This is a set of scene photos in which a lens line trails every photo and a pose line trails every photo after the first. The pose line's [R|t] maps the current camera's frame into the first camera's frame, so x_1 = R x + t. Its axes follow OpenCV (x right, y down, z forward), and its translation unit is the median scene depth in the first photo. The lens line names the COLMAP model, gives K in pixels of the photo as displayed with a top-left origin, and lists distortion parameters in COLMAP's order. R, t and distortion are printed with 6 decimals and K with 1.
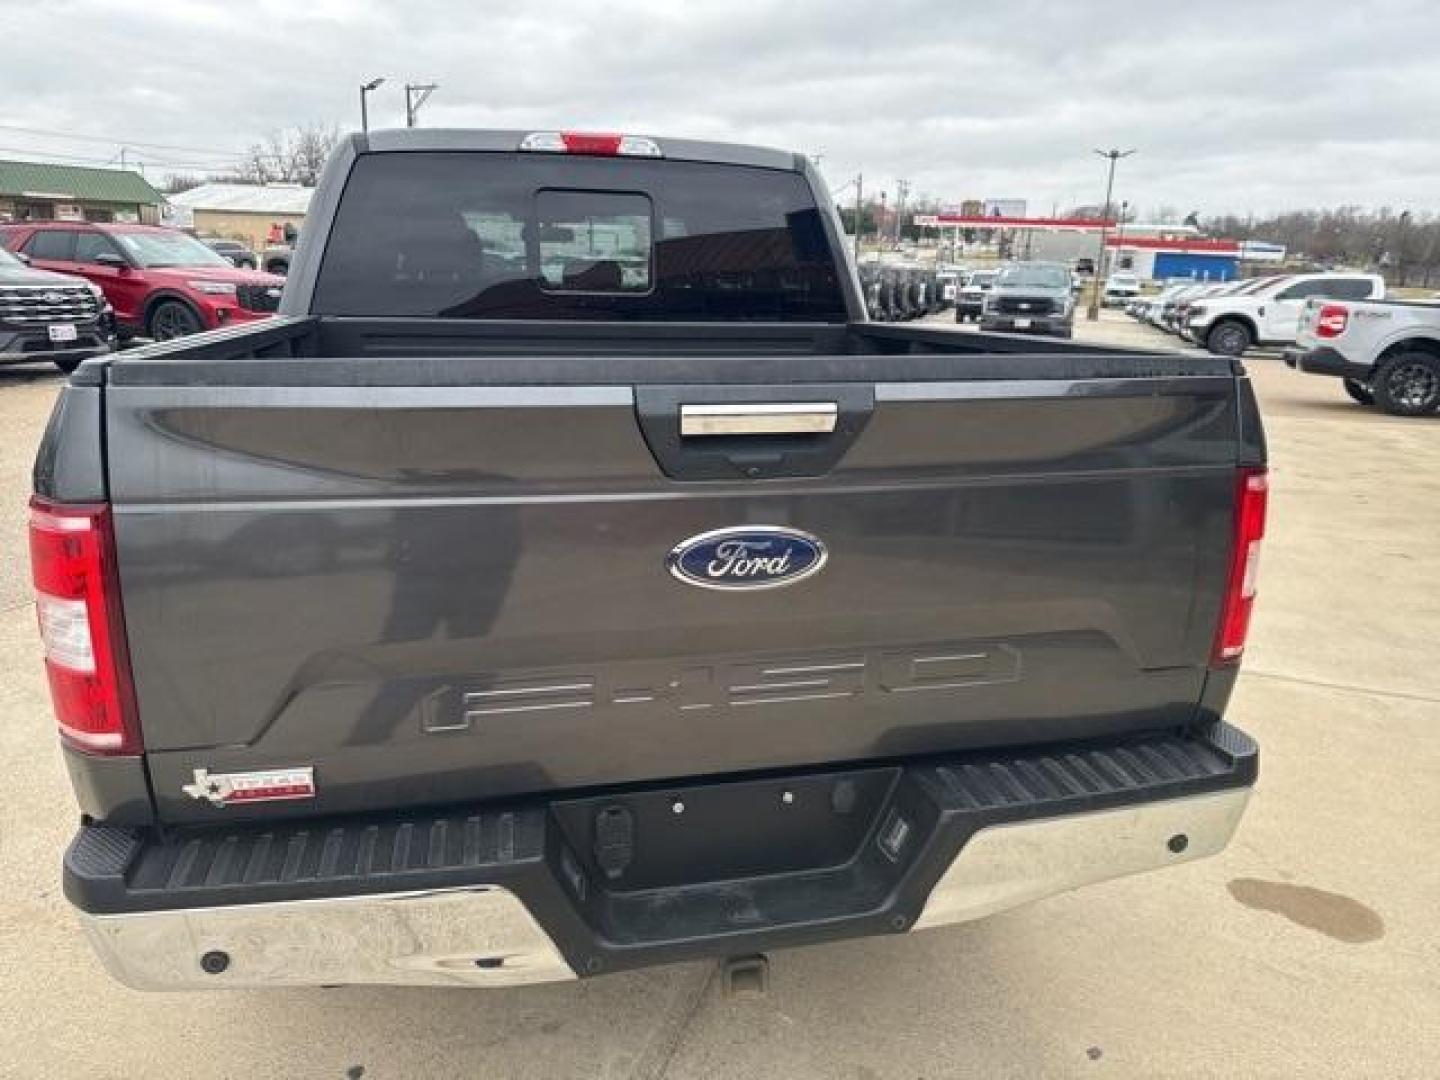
lens RADIAL K [[1013.4, 0, 712.7], [0, 1013.4, 546.6], [0, 0, 1]] dist [0.093515, -0.128803]
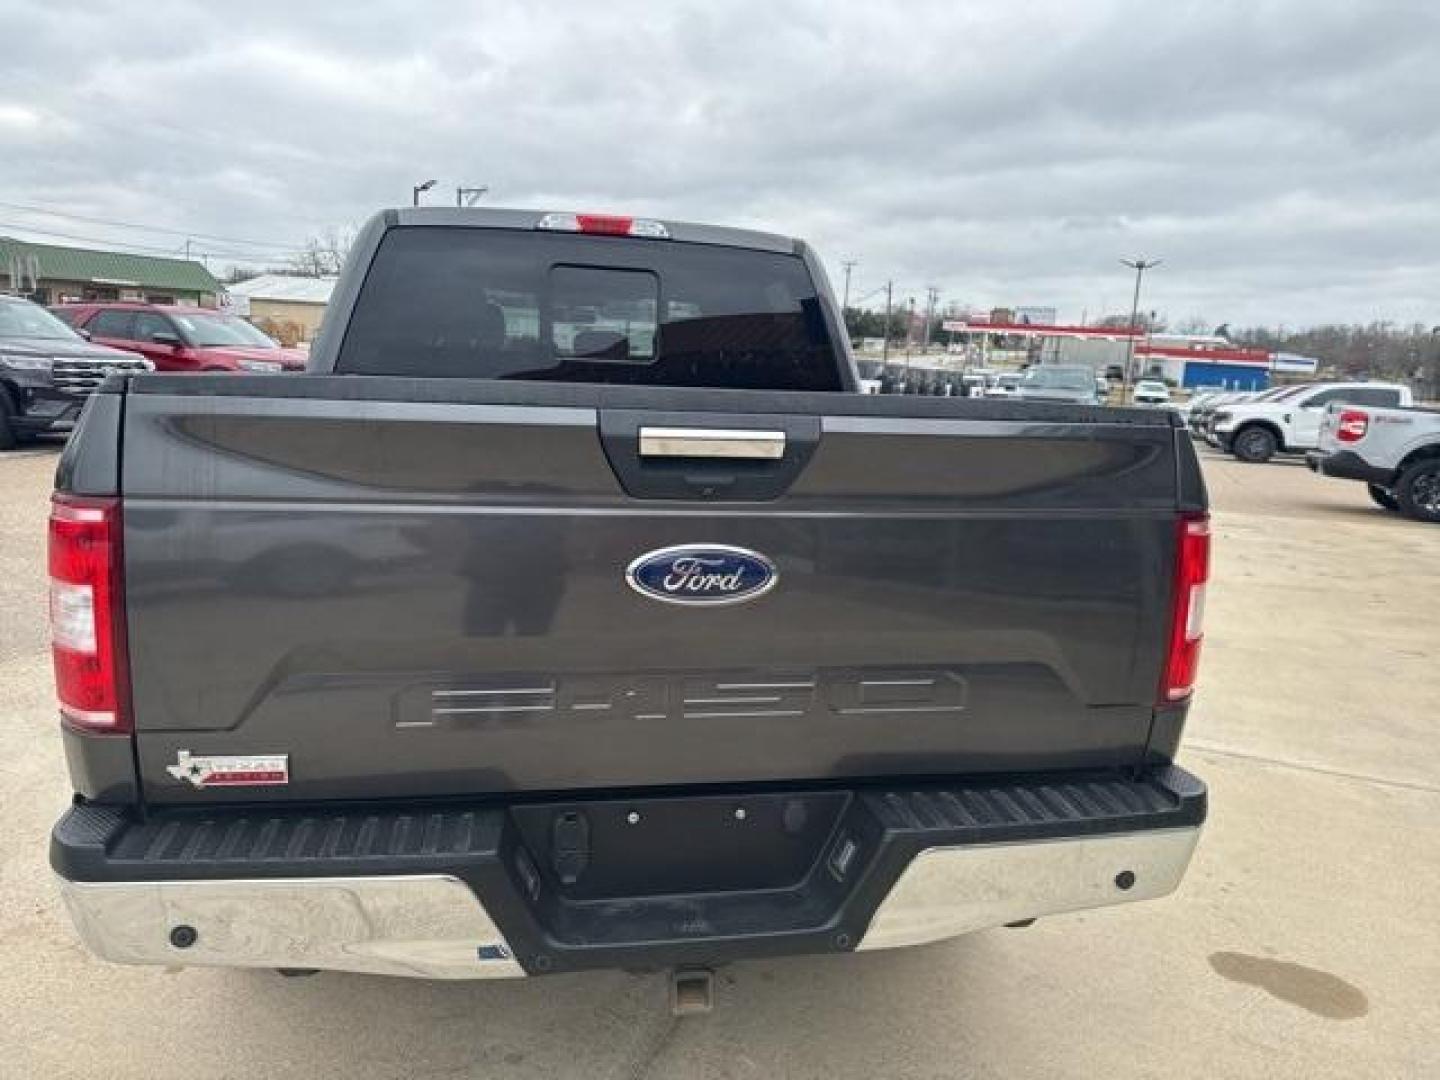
lens RADIAL K [[1009.8, 0, 700.2], [0, 1009.8, 541.7], [0, 0, 1]] dist [0.098276, -0.131353]
pose [[0.998782, 0.030392, -0.038869, 0.063231], [-0.033938, 0.994986, -0.094076, 0.066927], [0.035815, 0.095281, 0.994806, -0.058072]]
